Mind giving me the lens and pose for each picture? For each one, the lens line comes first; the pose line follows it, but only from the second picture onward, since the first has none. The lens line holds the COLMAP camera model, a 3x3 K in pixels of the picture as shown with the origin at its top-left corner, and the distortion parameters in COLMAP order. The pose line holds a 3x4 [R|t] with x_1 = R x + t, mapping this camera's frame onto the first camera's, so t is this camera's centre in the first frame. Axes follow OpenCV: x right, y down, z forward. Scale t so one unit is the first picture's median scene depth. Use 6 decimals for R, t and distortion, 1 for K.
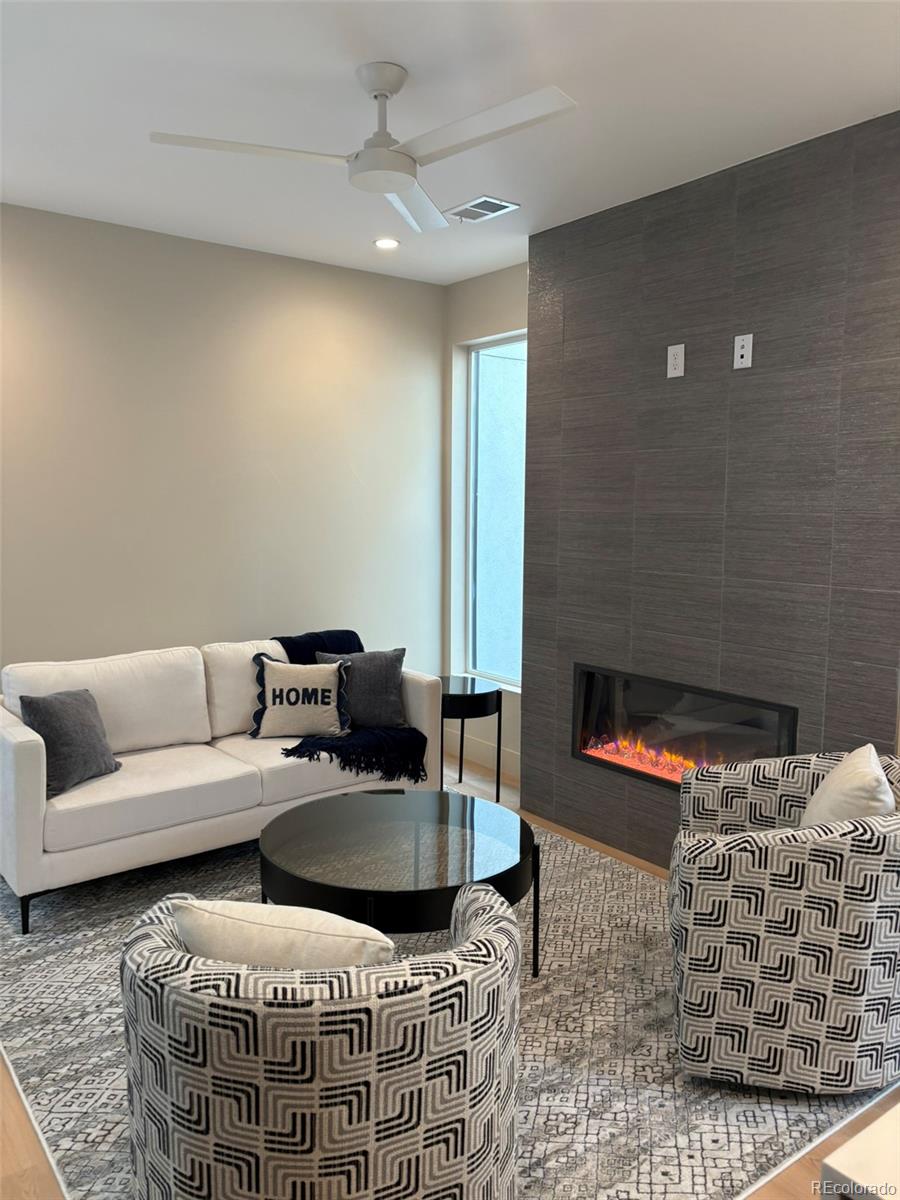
lens RADIAL K [[917.8, 0, 455.5], [0, 917.8, 602.0], [0, 0, 1]] dist [0.040692, -0.027722]
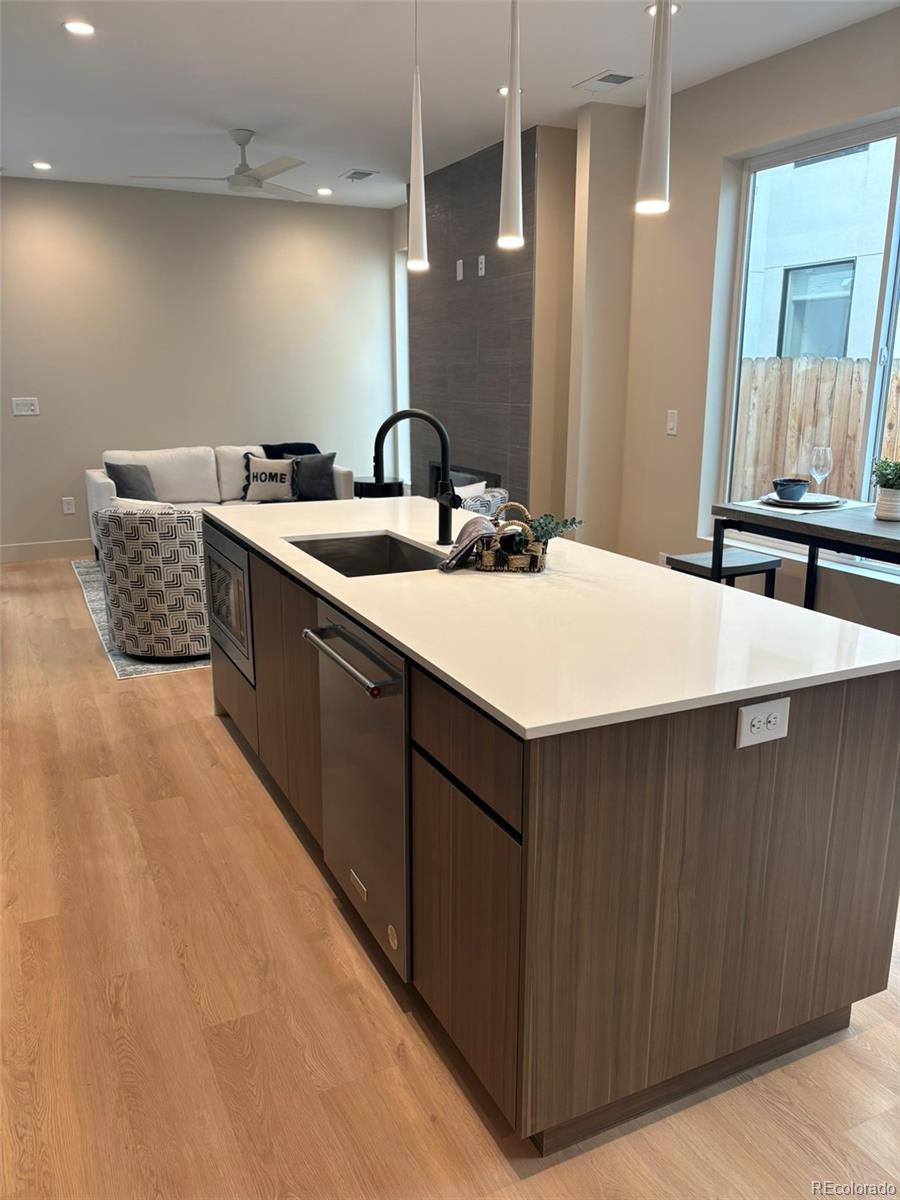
lens RADIAL K [[917.8, 0, 450.1], [0, 917.8, 611.6], [0, 0, 1]] dist [0.040692, -0.027722]
pose [[0.979807, 0.044225, -0.194995, 0.529482], [-0.016017, 0.989459, 0.143924, 0.101998], [0.199305, -0.137895, 0.970187, -0.656713]]
